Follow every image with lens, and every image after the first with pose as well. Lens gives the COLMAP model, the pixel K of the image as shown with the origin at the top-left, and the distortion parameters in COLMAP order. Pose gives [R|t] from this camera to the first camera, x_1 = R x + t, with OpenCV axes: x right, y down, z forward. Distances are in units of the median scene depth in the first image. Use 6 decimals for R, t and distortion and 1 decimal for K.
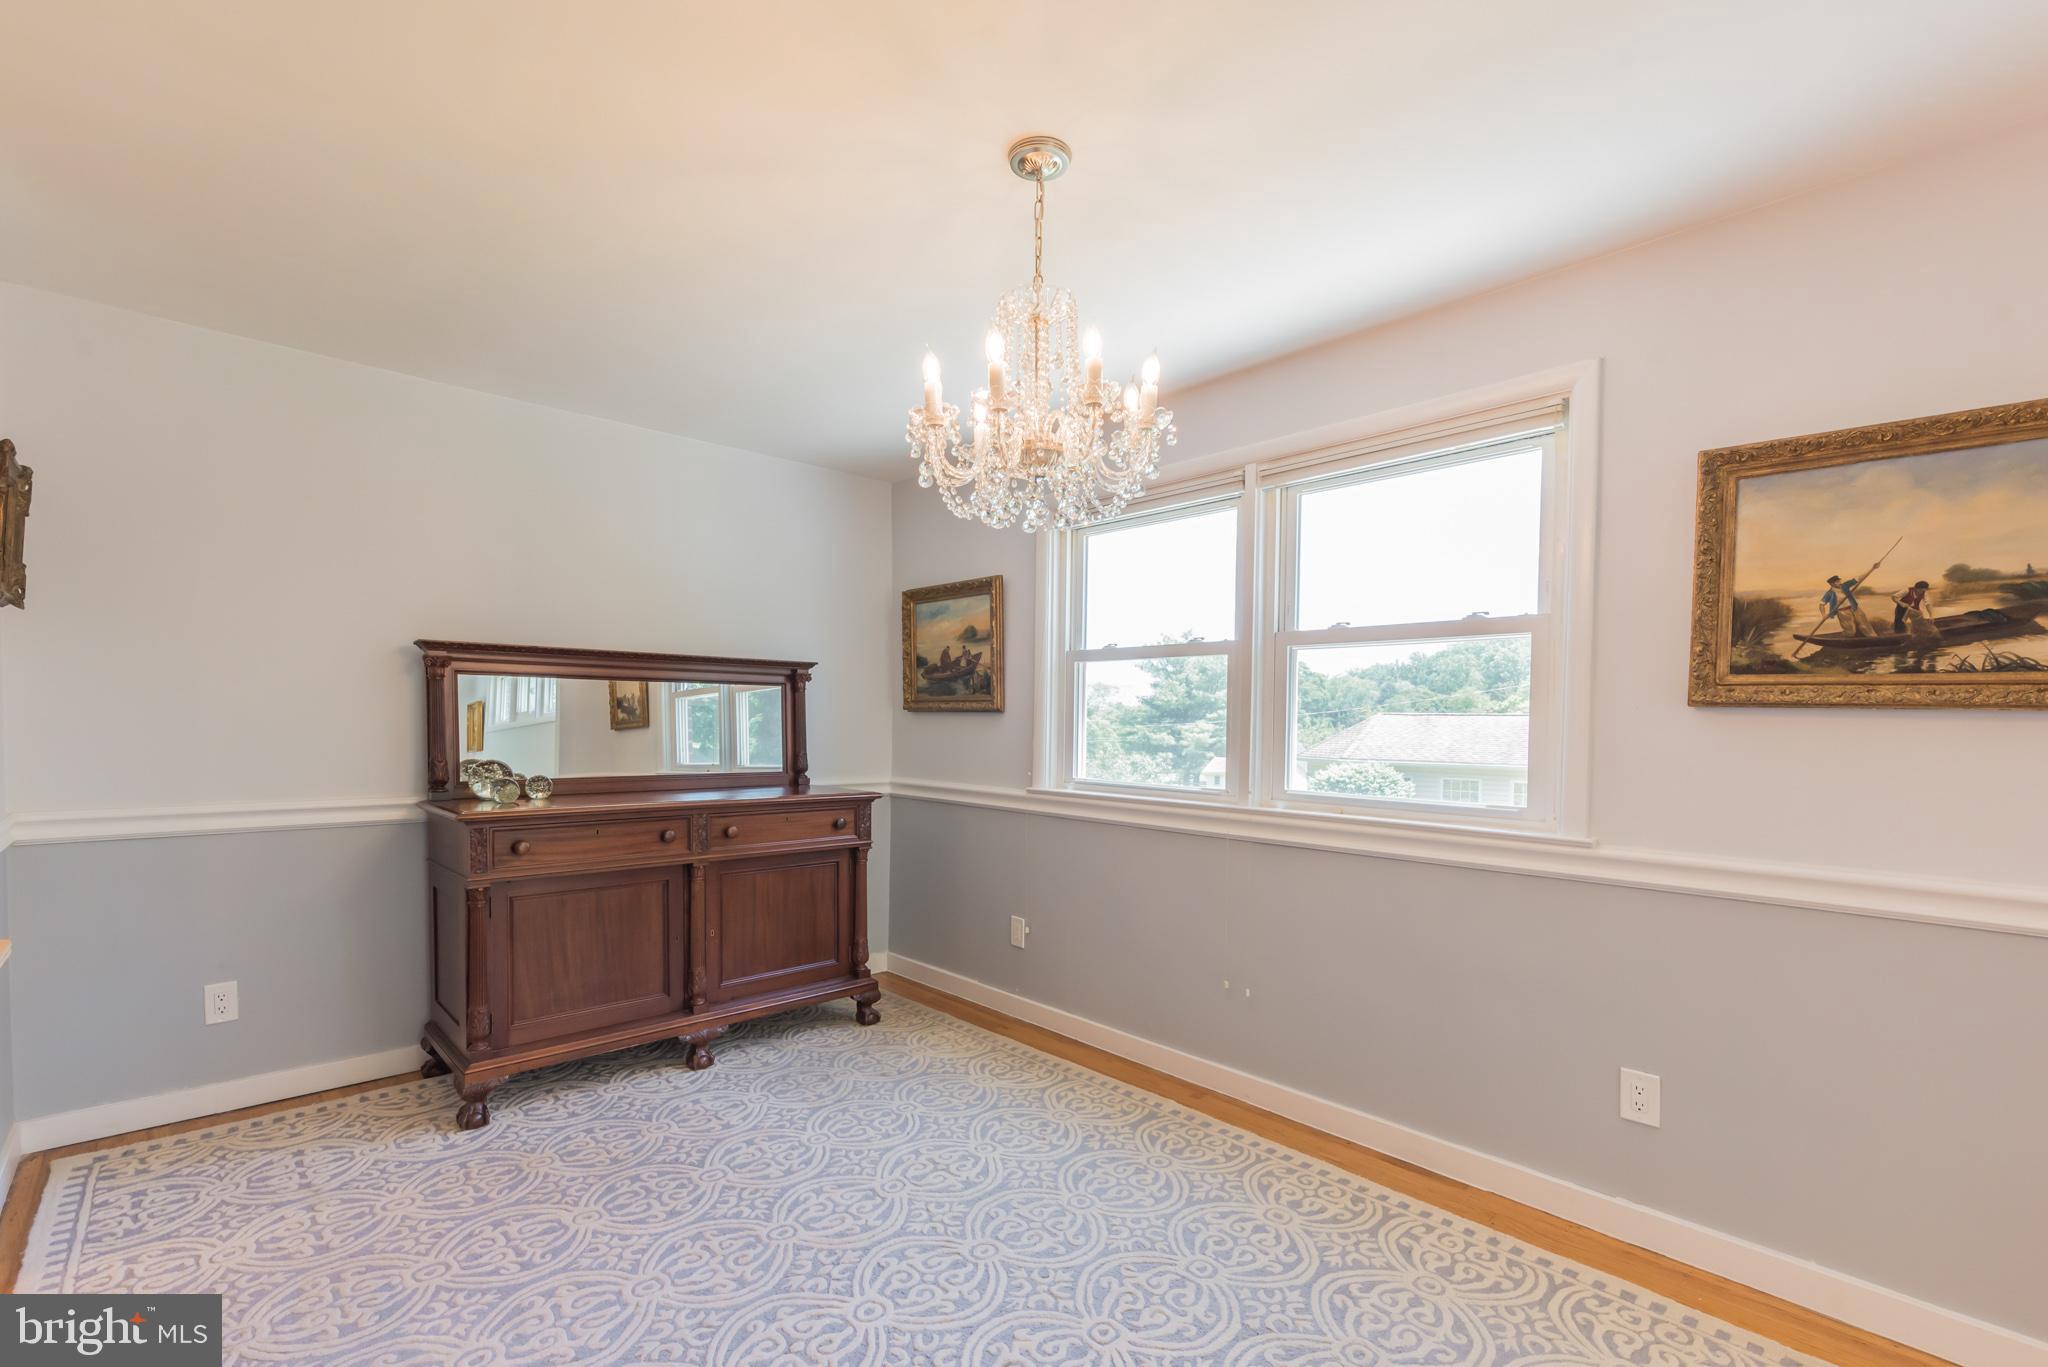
lens RADIAL K [[898.6, 0, 985.9], [0, 898.6, 741.1], [0, 0, 1]] dist [0.004040, 0.000636]
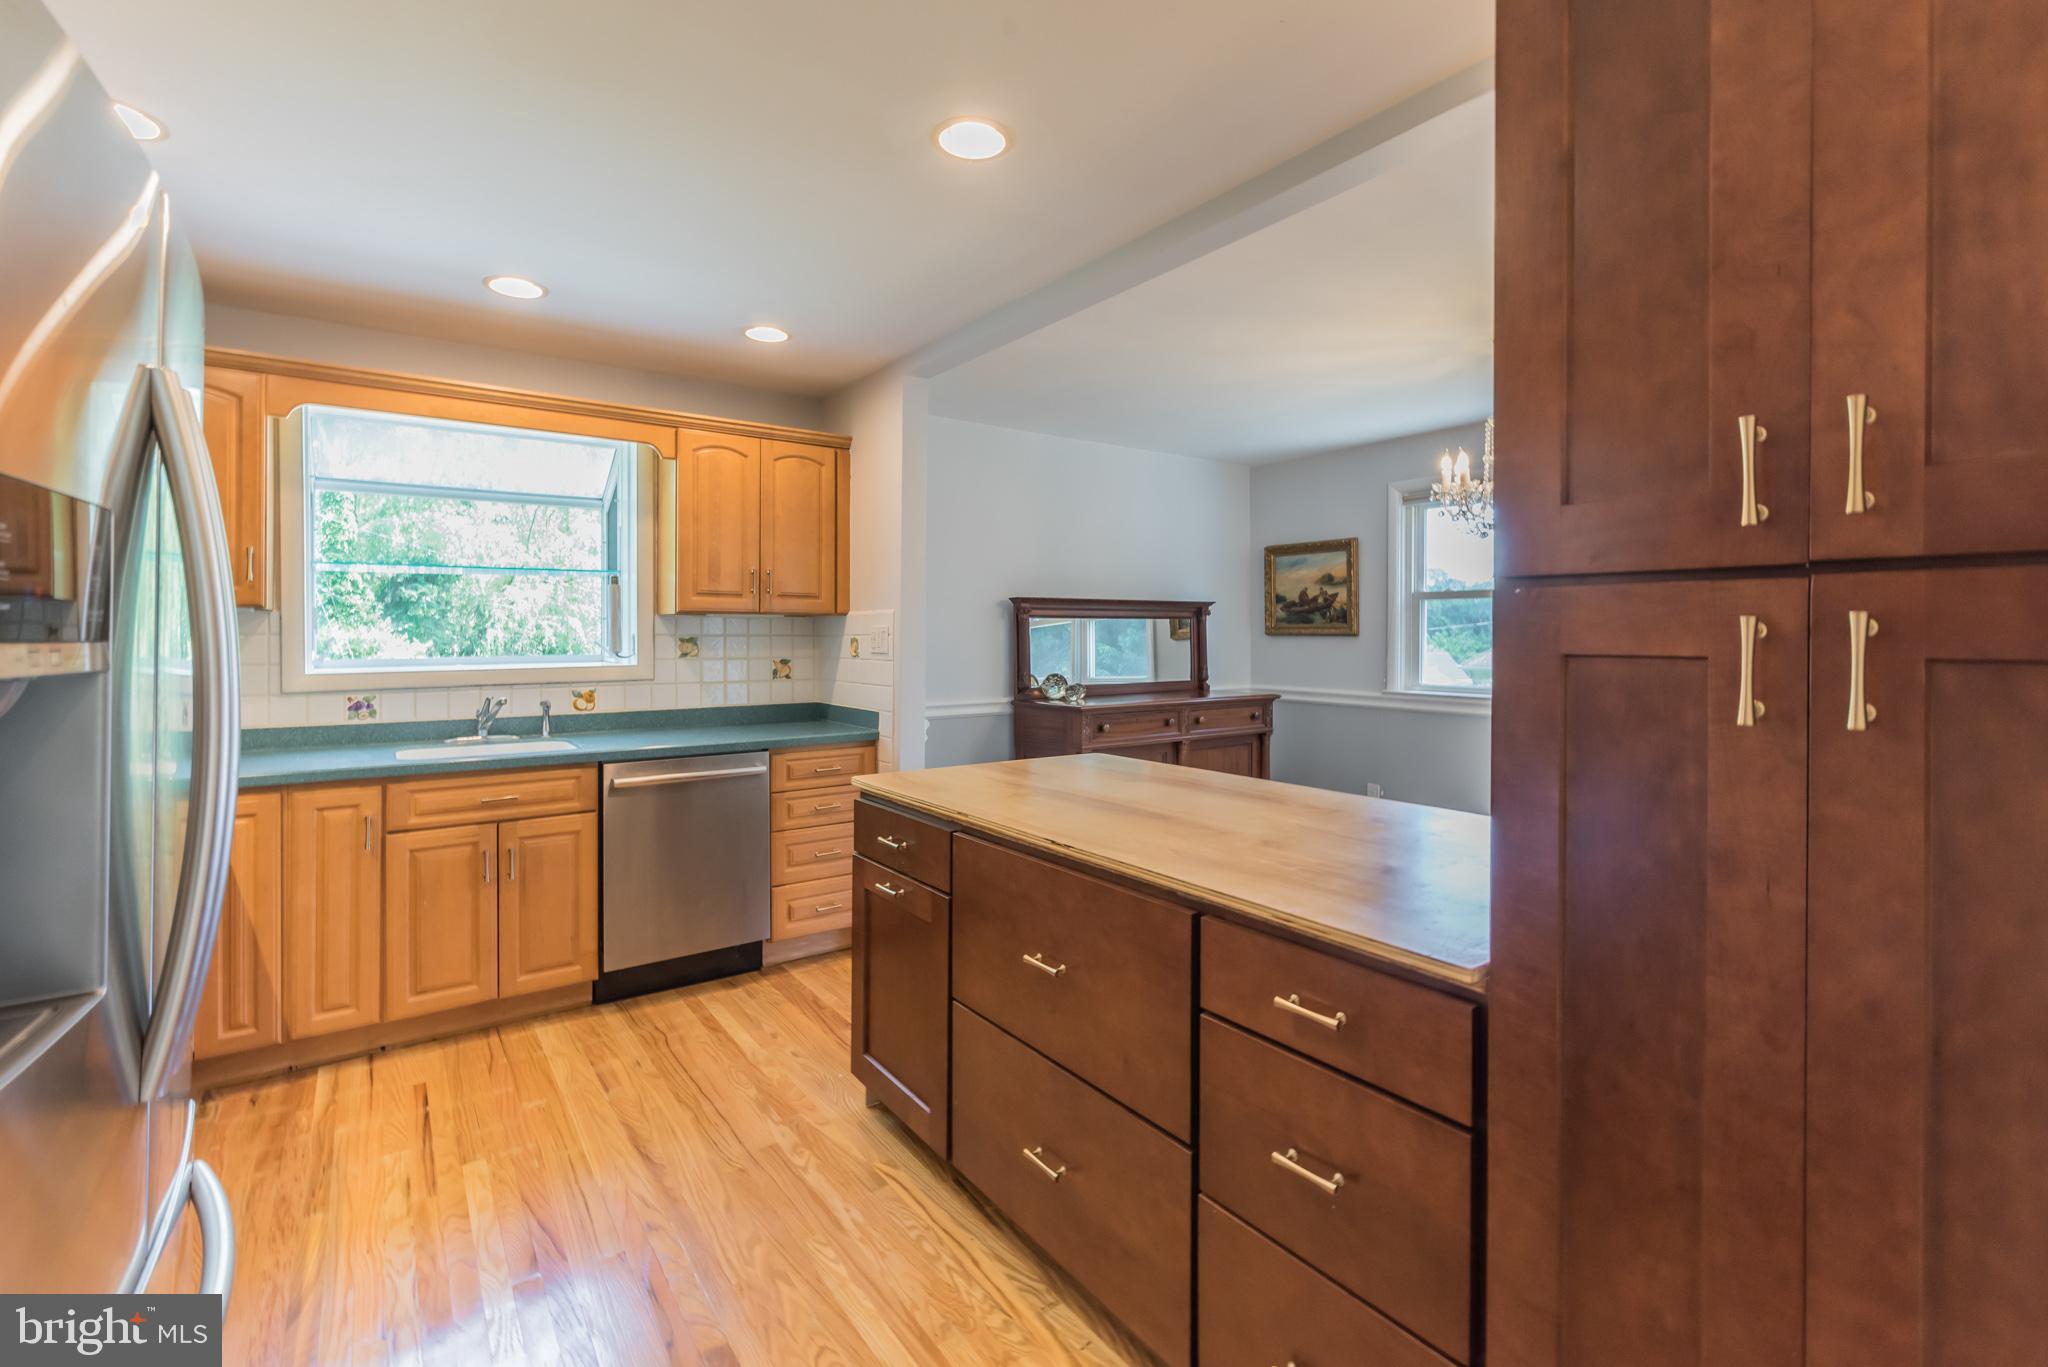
lens RADIAL K [[898.6, 0, 1011.3], [0, 898.6, 647.0], [0, 0, 1]] dist [0.004040, 0.000636]
pose [[0.995770, -0.011305, -0.091181, -0.404068], [0.010864, 0.999927, -0.005332, -0.014306], [0.091235, 0.004319, 0.995820, -0.448805]]
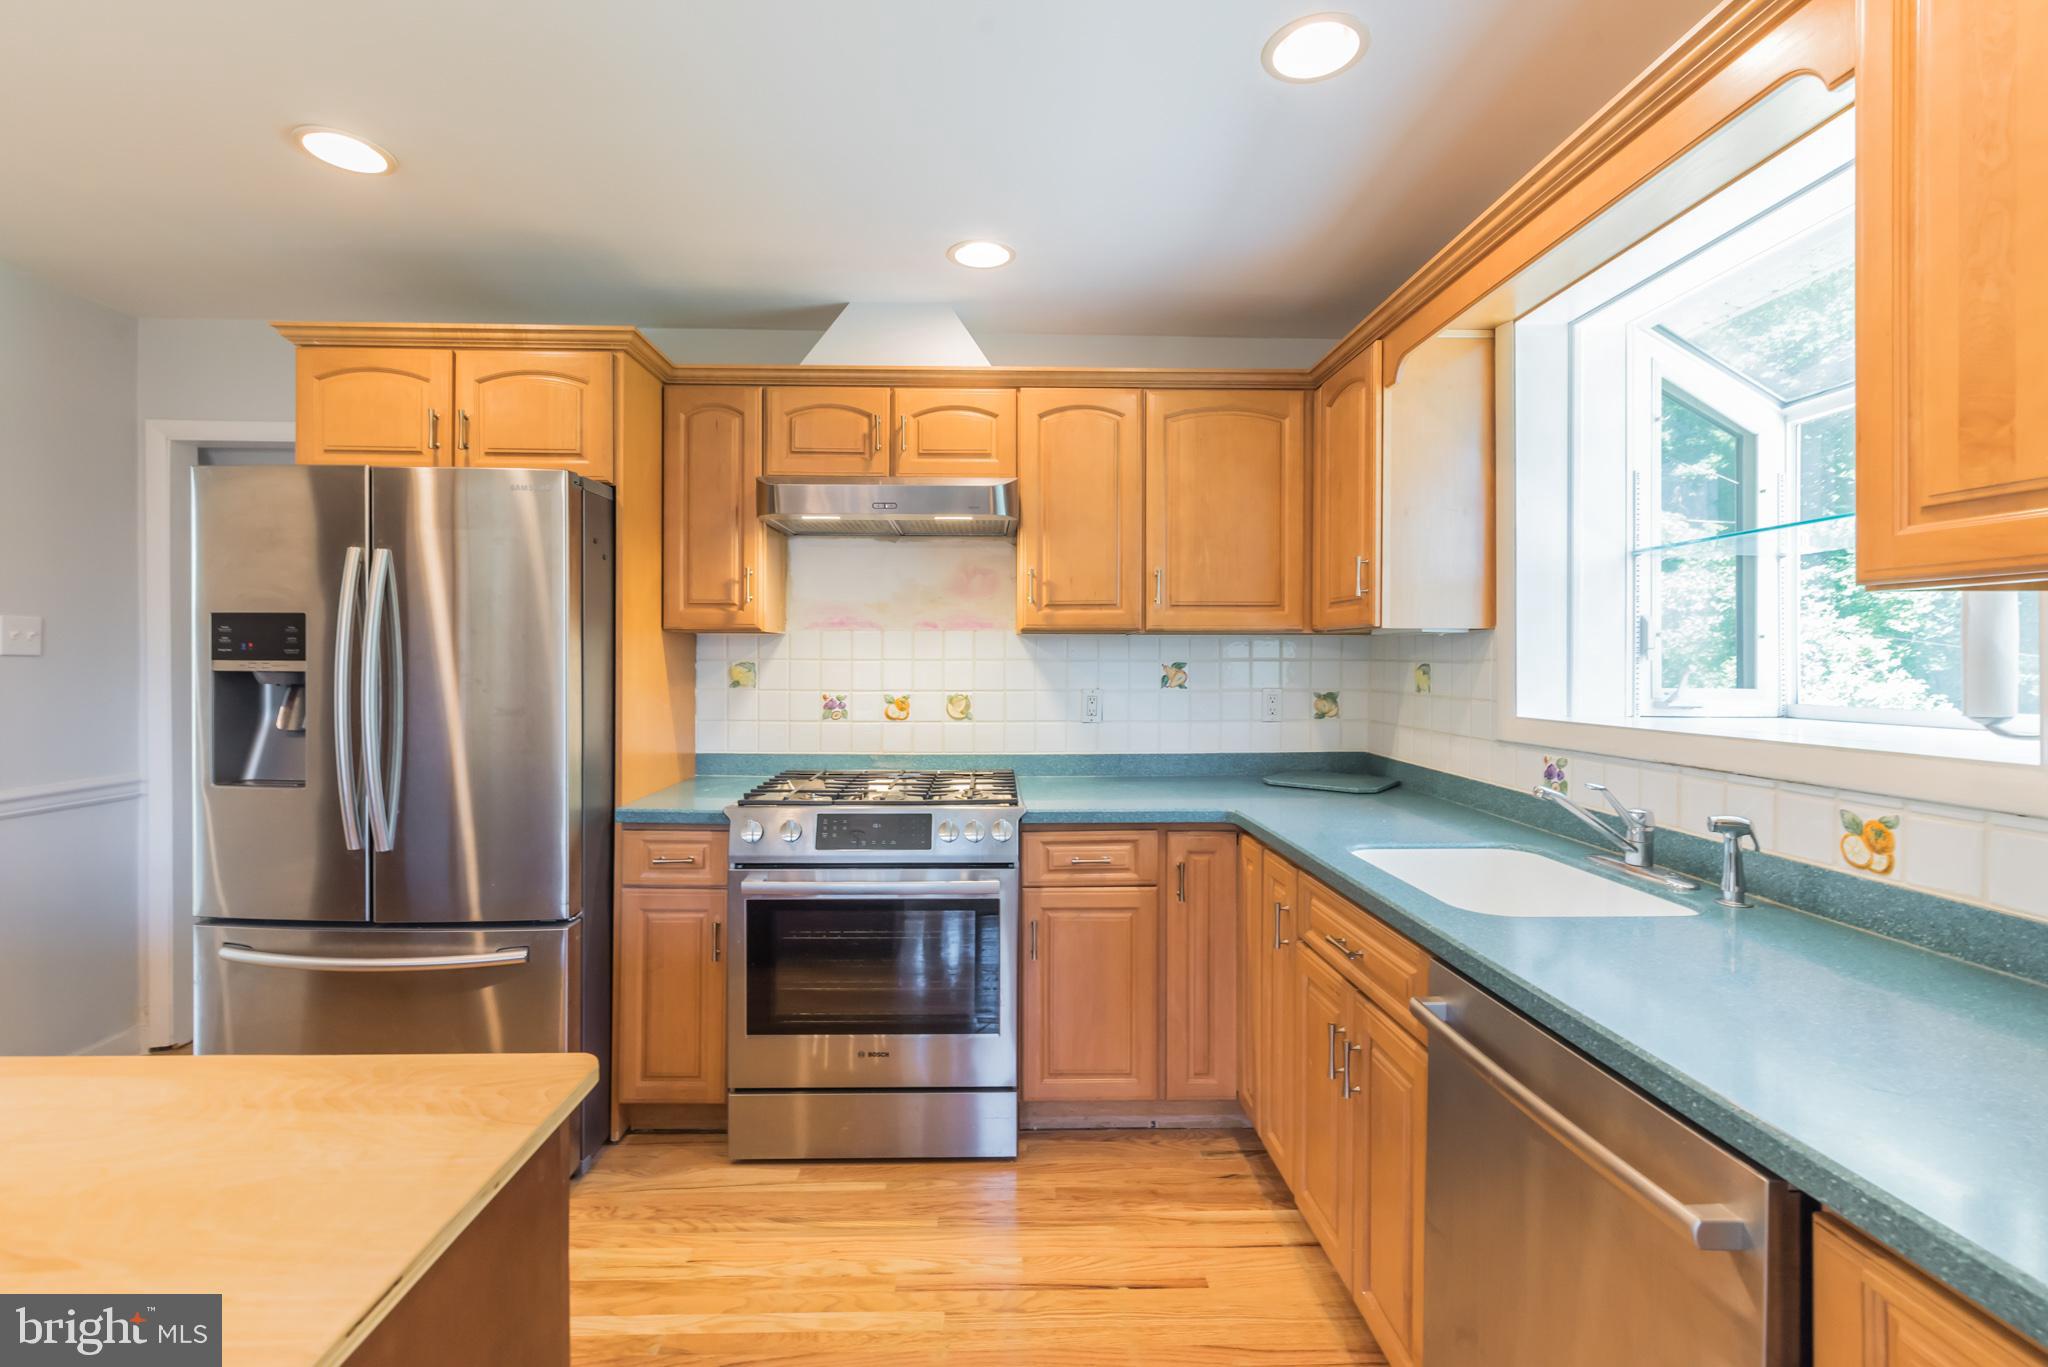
lens RADIAL K [[898.6, 0, 1011.8], [0, 898.6, 663.2], [0, 0, 1]] dist [0.004040, 0.000636]
pose [[-0.621728, -0.008344, -0.783189, -0.456812], [-0.021841, 0.999739, 0.006687, -0.031192], [0.782929, 0.021263, -0.621748, 0.351509]]
